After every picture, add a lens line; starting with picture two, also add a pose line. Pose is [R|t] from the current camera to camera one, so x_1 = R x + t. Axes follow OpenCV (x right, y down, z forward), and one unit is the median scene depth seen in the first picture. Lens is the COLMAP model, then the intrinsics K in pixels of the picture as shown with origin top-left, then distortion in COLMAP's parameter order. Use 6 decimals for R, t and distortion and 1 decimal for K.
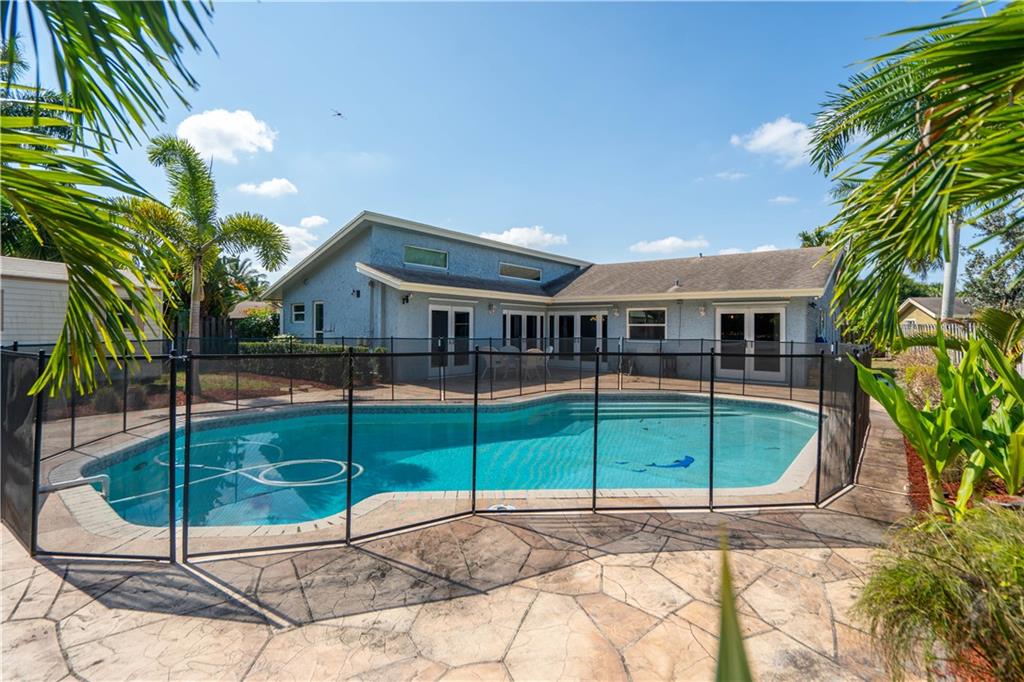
lens RADIAL K [[472.9, 0, 512.0], [0, 472.9, 341.0], [0, 0, 1]] dist [-0.001296, -0.000069]
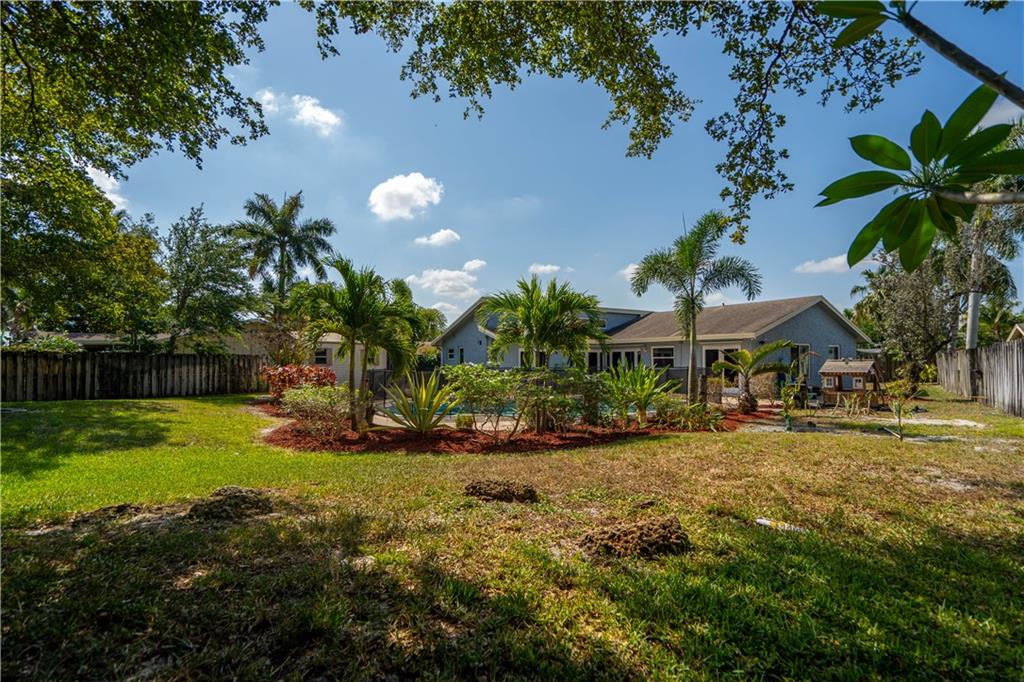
lens RADIAL K [[483.2, 0, 520.0], [0, 483.2, 352.0], [0, 0, 1]] dist [0.000395, 0.000450]
pose [[0.954295, -0.019405, -0.298235, 0.279929], [0.006136, 0.998952, -0.045364, 0.013436], [0.298802, 0.041461, 0.953414, -0.535843]]
